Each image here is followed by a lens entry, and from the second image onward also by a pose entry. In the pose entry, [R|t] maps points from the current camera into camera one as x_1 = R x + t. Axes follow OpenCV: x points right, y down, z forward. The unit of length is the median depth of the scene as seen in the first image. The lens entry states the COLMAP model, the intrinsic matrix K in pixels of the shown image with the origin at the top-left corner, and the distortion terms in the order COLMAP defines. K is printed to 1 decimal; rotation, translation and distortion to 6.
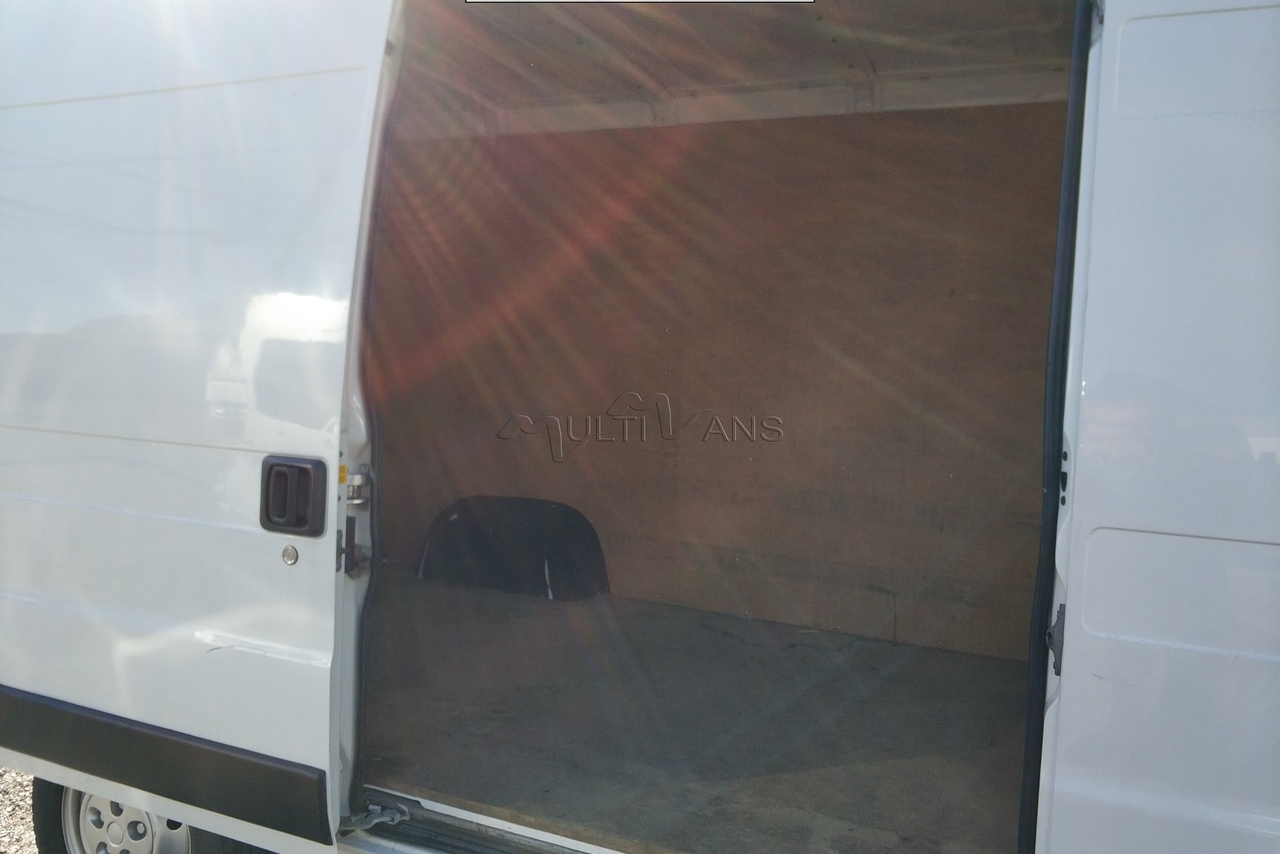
lens RADIAL K [[994.6, 0, 640.0], [0, 994.6, 427.0], [0, 0, 1]] dist [0.092357, -0.177483]
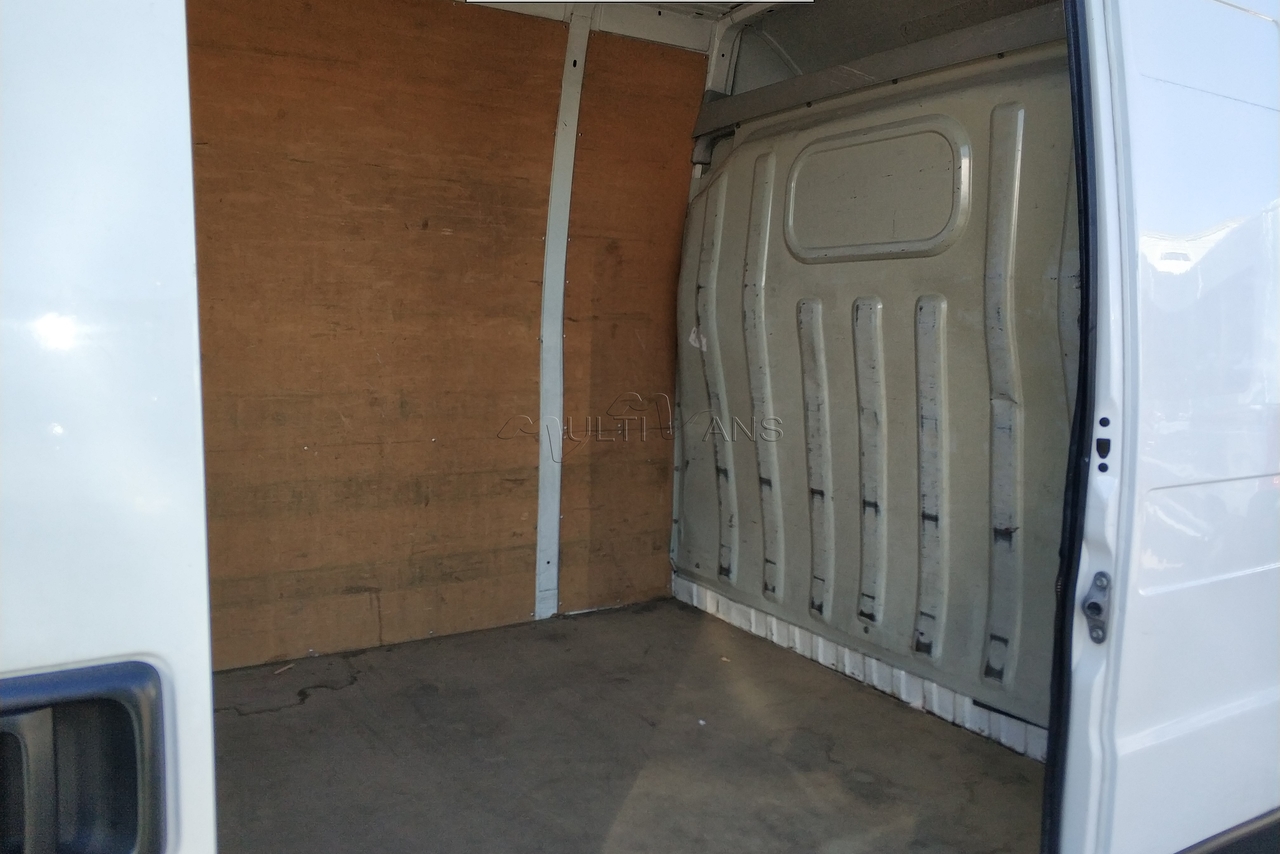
lens RADIAL K [[994.6, 0, 640.0], [0, 994.6, 427.0], [0, 0, 1]] dist [0.092357, -0.177483]
pose [[0.566523, -0.123801, 0.814693, -0.286042], [0.055765, 0.992144, 0.111988, -0.048614], [-0.822157, -0.018012, 0.568976, 0.361537]]
